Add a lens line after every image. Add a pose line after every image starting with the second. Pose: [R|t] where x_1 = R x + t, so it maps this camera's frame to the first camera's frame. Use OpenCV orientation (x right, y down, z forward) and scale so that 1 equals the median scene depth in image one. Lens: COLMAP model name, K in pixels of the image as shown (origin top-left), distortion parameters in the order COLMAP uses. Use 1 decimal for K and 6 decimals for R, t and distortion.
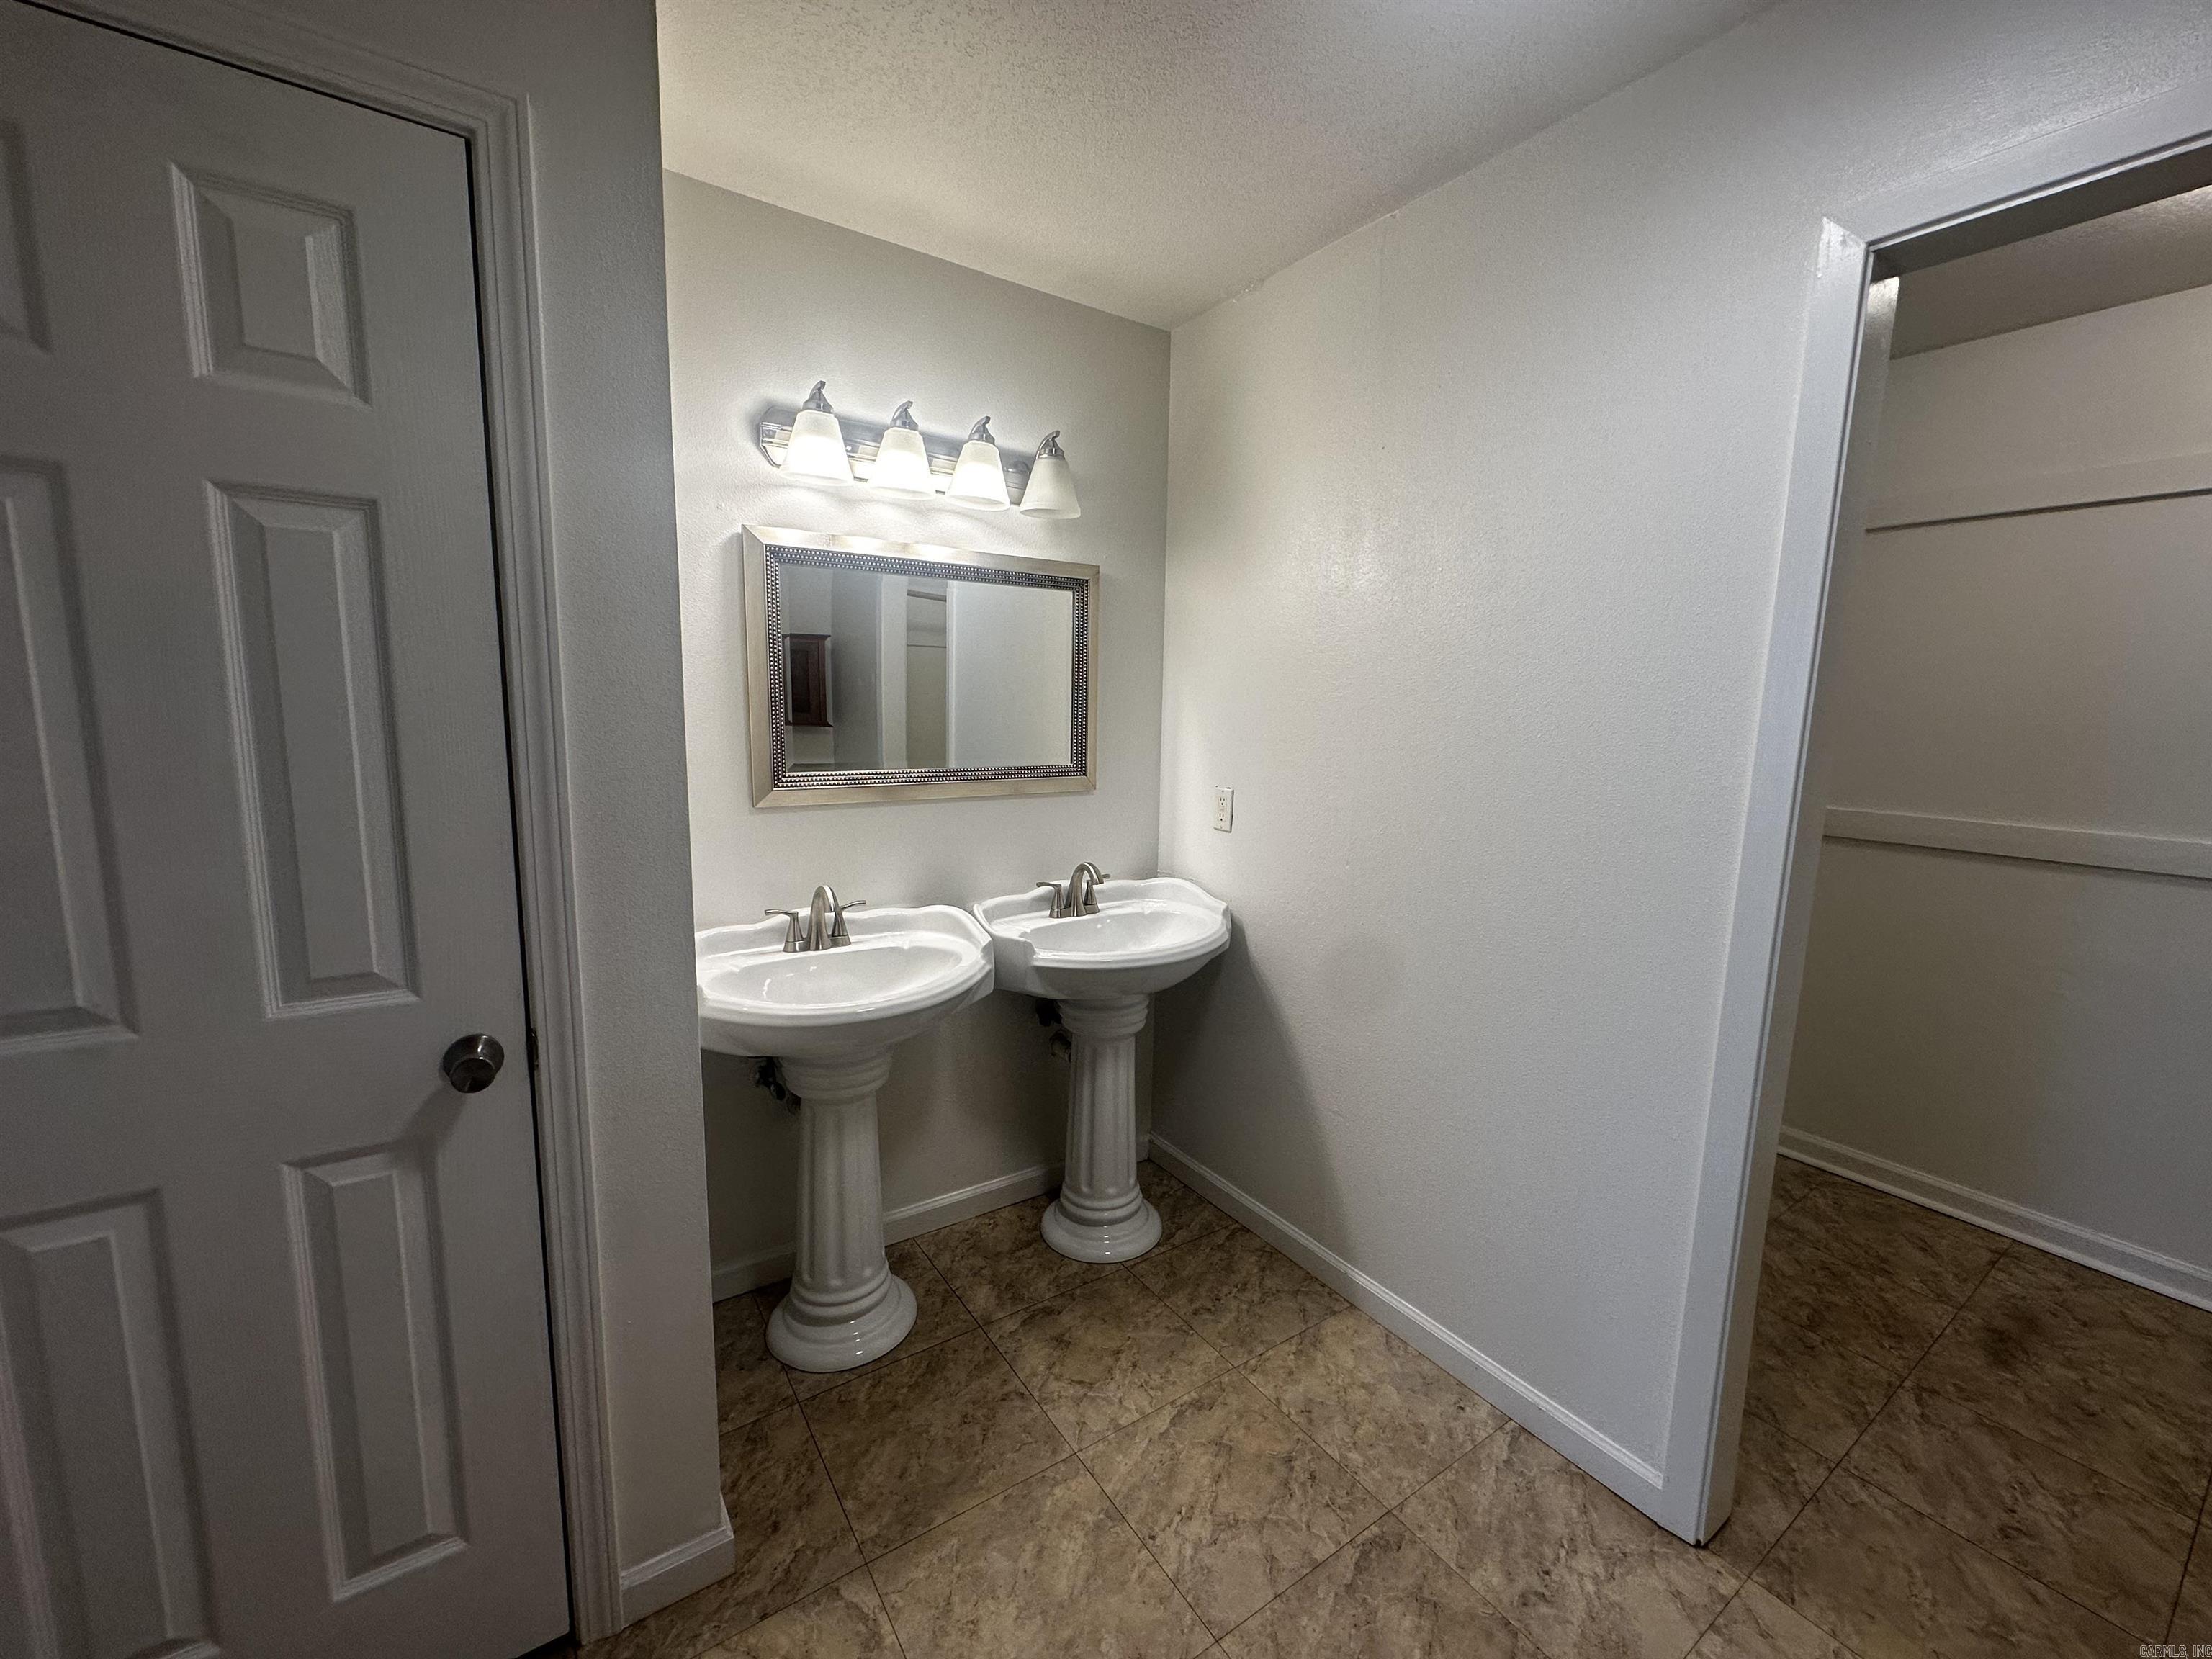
lens RADIAL K [[883.9, 0, 1106.0], [0, 883.9, 829.5], [0, 0, 1]] dist [-0.003270, 0.000164]
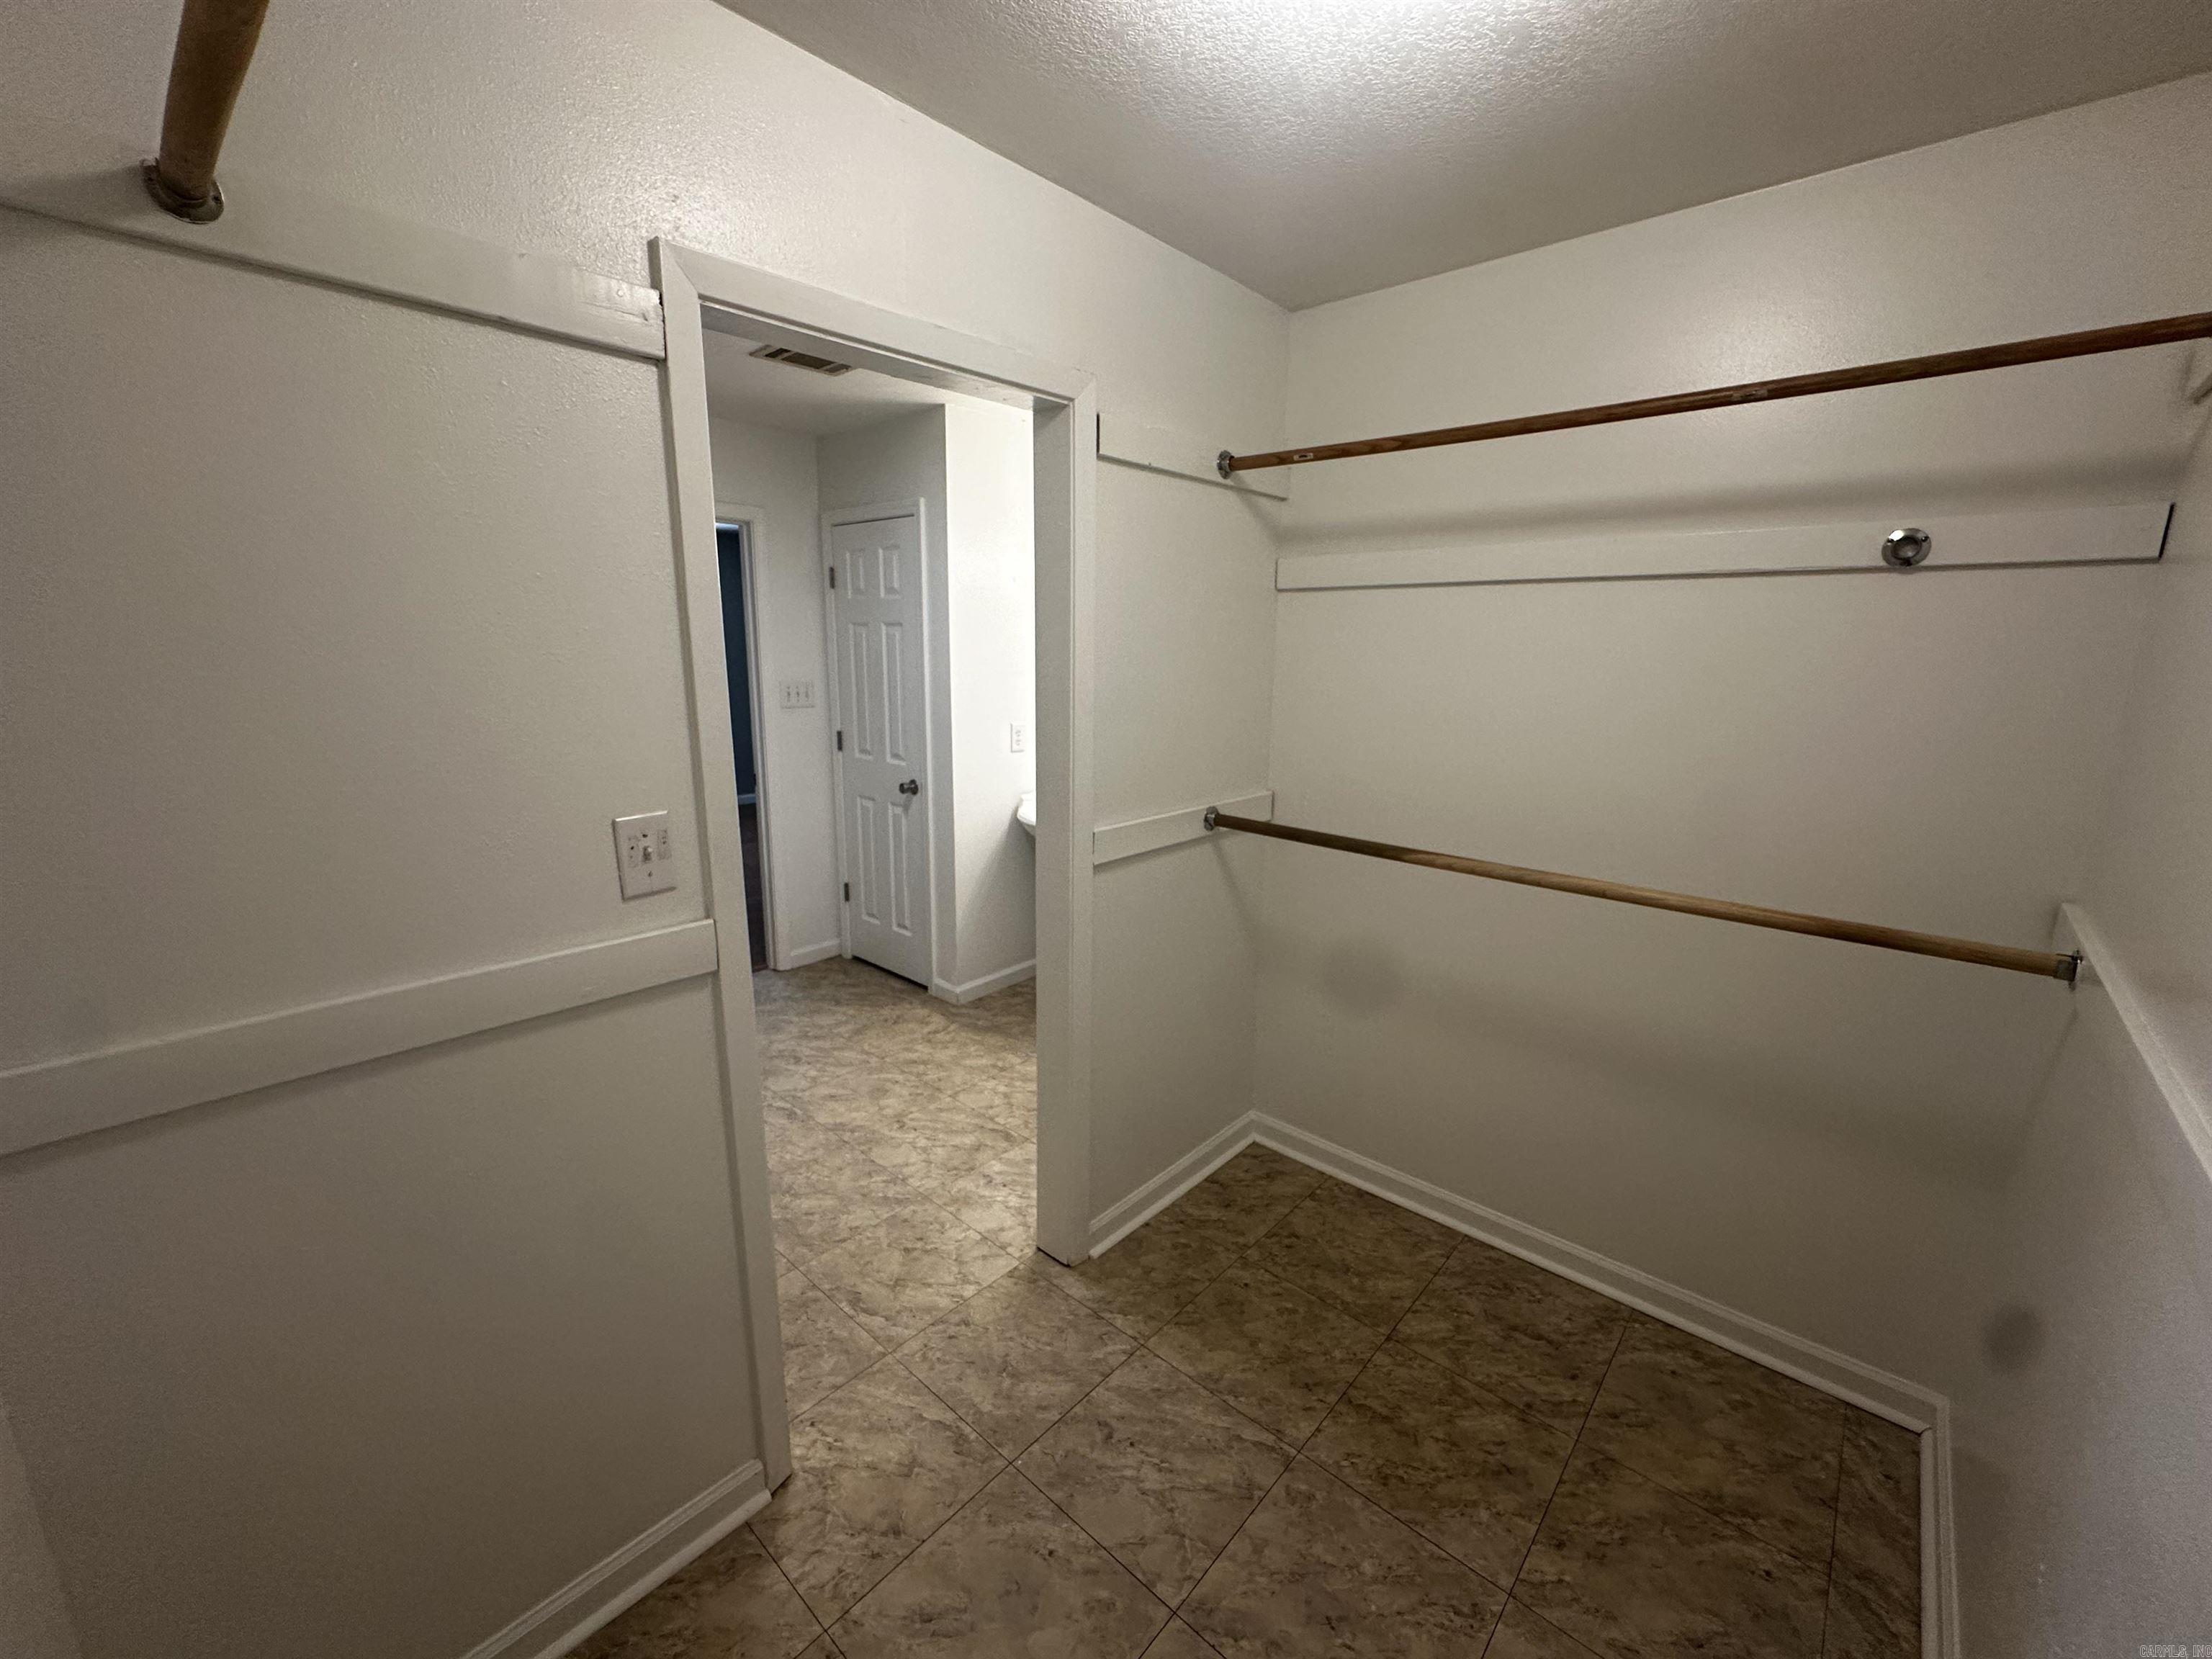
lens RADIAL K [[883.9, 0, 1106.0], [0, 883.9, 829.5], [0, 0, 1]] dist [-0.003270, 0.000164]
pose [[0.246338, 0.189269, -0.950524, 1.800718], [-0.143461, 0.977063, 0.157374, -0.145060], [0.958508, 0.097596, 0.267840, 0.552025]]
